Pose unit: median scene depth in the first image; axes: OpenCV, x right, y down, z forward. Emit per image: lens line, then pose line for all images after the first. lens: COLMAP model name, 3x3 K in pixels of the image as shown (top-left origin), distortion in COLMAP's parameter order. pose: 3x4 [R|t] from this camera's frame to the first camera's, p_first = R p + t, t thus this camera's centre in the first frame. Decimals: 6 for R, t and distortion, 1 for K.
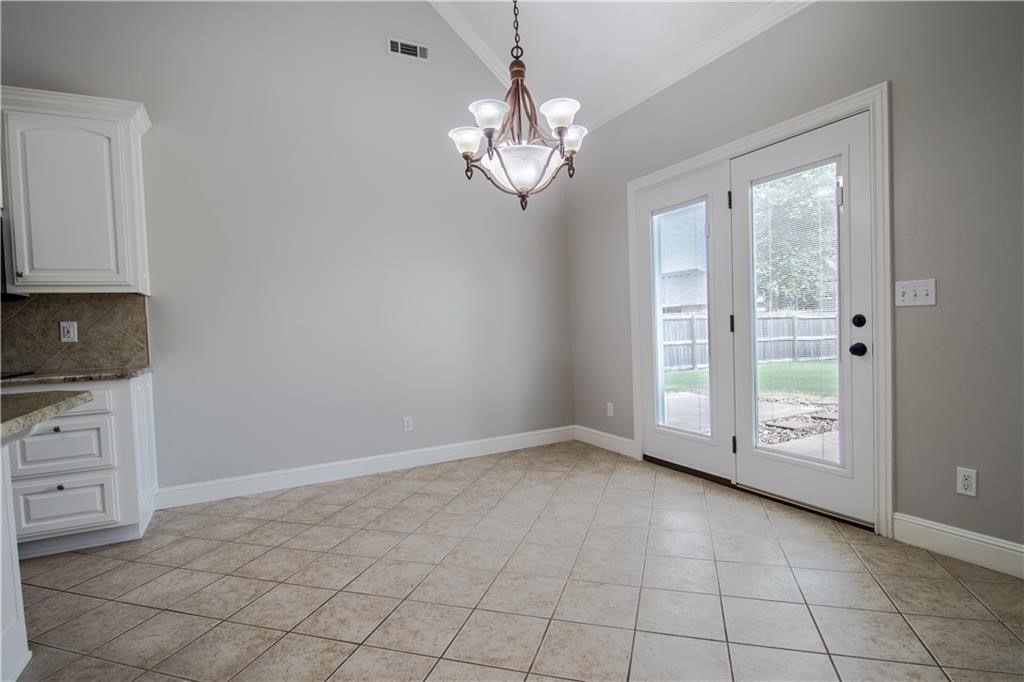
lens RADIAL K [[528.4, 0, 512.9], [0, 528.4, 339.8], [0, 0, 1]] dist [-0.002431, -0.000618]
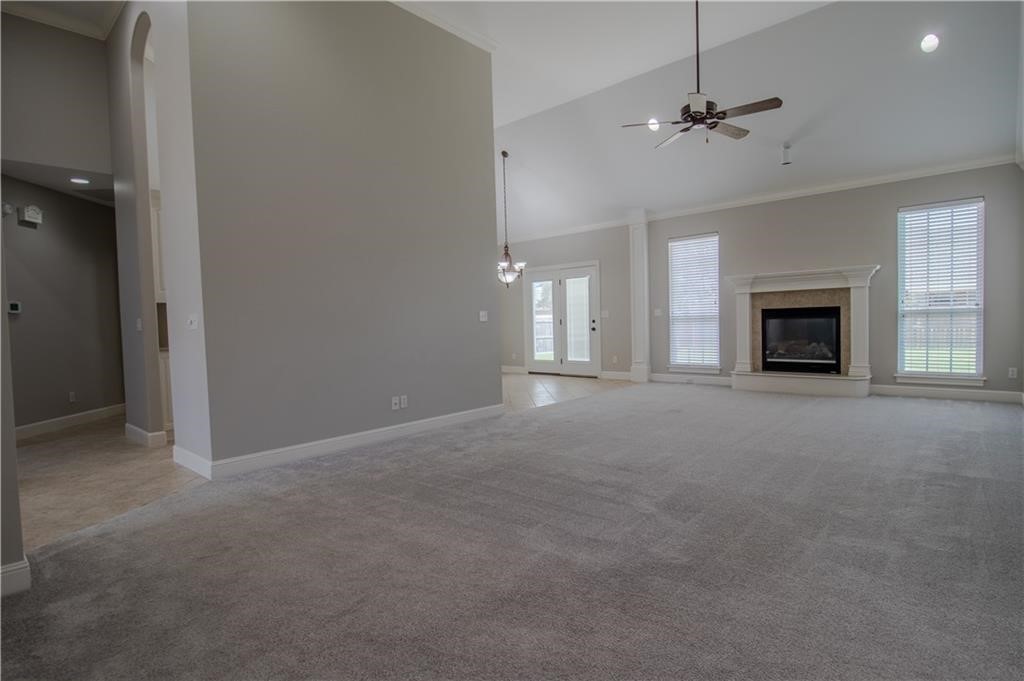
lens RADIAL K [[528.4, 0, 510.8], [0, 528.4, 339.7], [0, 0, 1]] dist [-0.002431, -0.000618]
pose [[0.941185, -0.005090, 0.337854, -1.148613], [0.006965, 0.999966, -0.004338, 0.105624], [-0.337820, 0.006436, 0.941189, -2.298172]]
